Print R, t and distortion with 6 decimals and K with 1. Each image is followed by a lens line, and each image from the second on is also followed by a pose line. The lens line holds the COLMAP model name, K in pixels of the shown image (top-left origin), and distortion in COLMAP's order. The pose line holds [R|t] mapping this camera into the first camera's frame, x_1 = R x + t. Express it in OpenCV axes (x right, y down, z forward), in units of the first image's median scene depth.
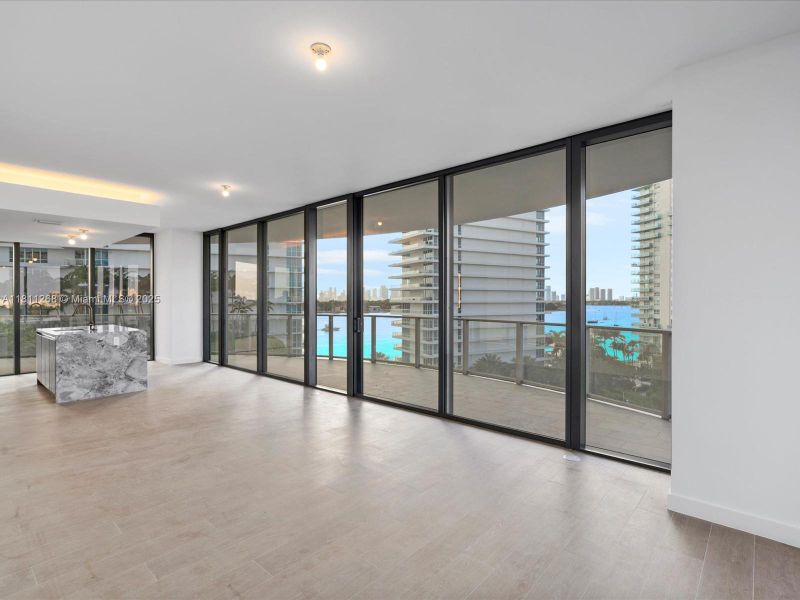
lens RADIAL K [[411.5, 0, 397.0], [0, 411.5, 300.7], [0, 0, 1]] dist [0.013992, -0.000892]
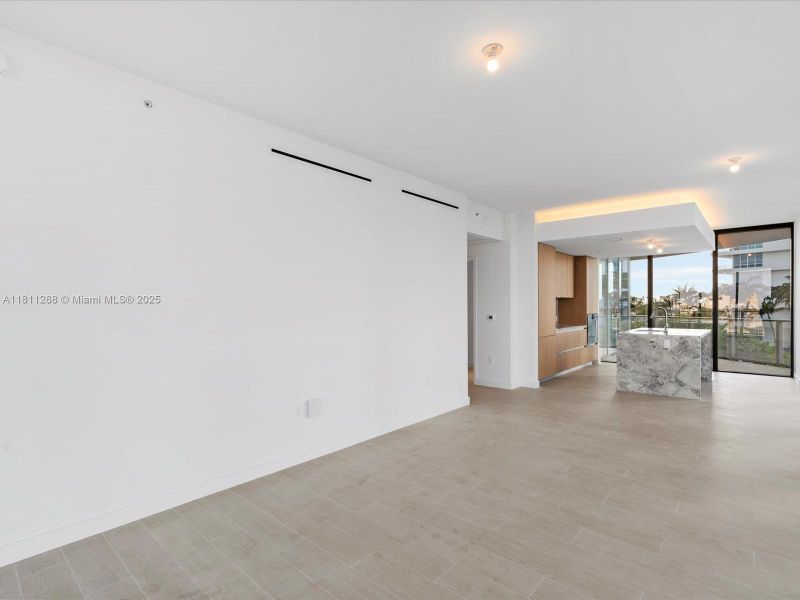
lens RADIAL K [[411.5, 0, 397.5], [0, 411.5, 302.2], [0, 0, 1]] dist [0.013992, -0.000892]
pose [[0.018892, -0.005404, -0.999807, 0.344312], [-0.000792, 0.999985, -0.005420, 0.000641], [0.999821, 0.000894, 0.018888, 0.322225]]
